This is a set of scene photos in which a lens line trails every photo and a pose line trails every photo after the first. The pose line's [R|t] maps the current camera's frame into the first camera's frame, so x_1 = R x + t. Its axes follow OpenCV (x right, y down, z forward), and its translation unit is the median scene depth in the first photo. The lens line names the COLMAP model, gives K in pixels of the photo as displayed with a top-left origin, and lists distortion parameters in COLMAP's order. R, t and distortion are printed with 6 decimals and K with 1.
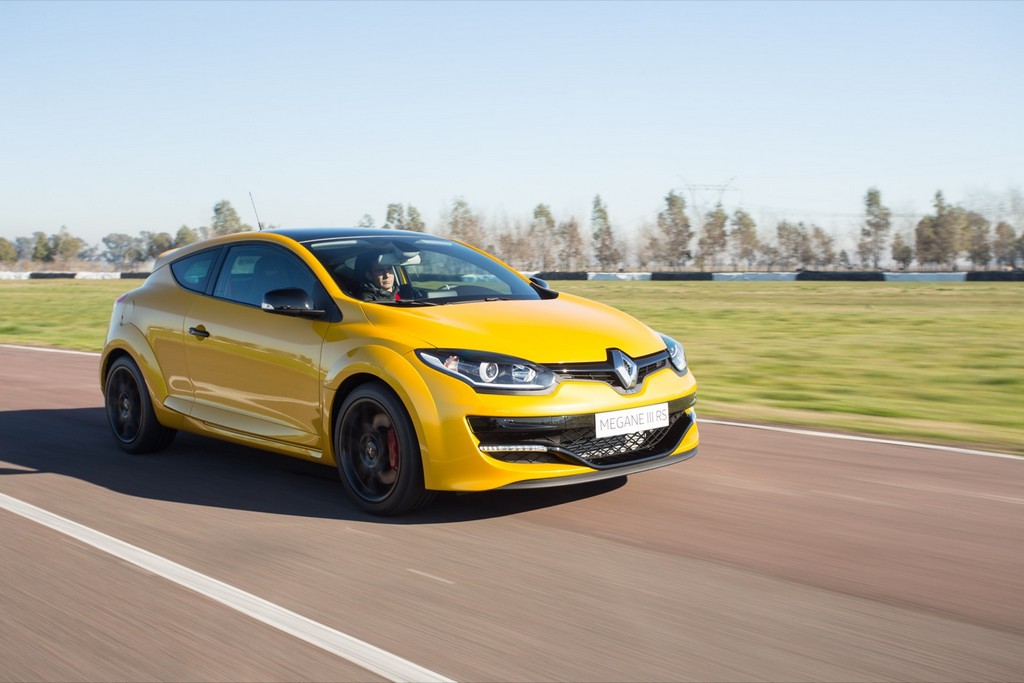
lens RADIAL K [[1176.1, 0, 509.3], [0, 1176.1, 379.7], [0, 0, 1]] dist [-0.022507, -0.010164]
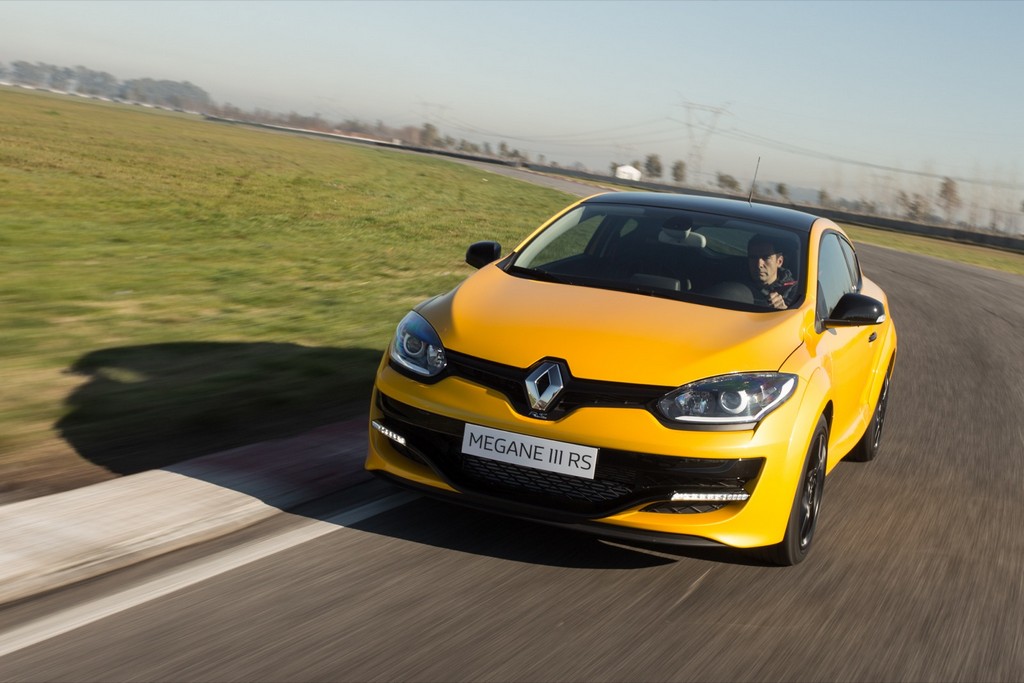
lens RADIAL K [[1324.7, 0, 512.0], [0, 1324.7, 341.5], [0, 0, 1]] dist [0.010687, 0.051485]
pose [[0.461195, 0.203176, -0.863724, 0.842497], [-0.226315, 0.968170, 0.106902, -0.126722], [0.857951, 0.146171, 0.492497, 0.553537]]
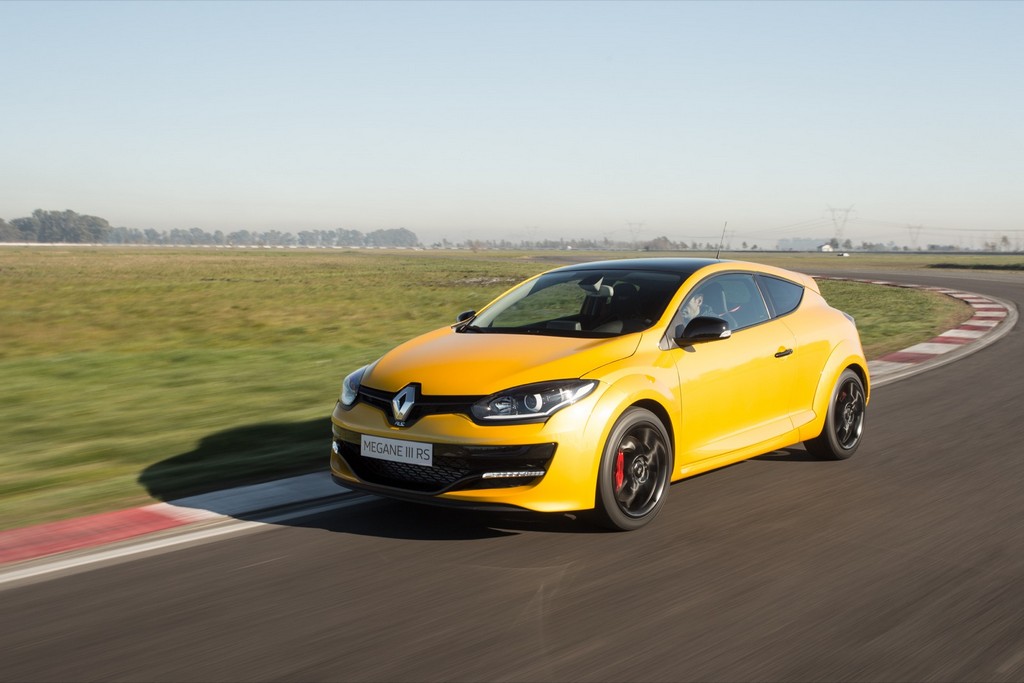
lens RADIAL K [[1089.5, 0, 512.0], [0, 1089.5, 341.5], [0, 0, 1]] dist [-0.005440, -0.003108]
pose [[0.138540, 0.099625, -0.985333, 1.108045], [-0.099168, 0.991322, 0.086288, -0.163583], [0.985379, 0.085759, 0.147218, 0.953601]]
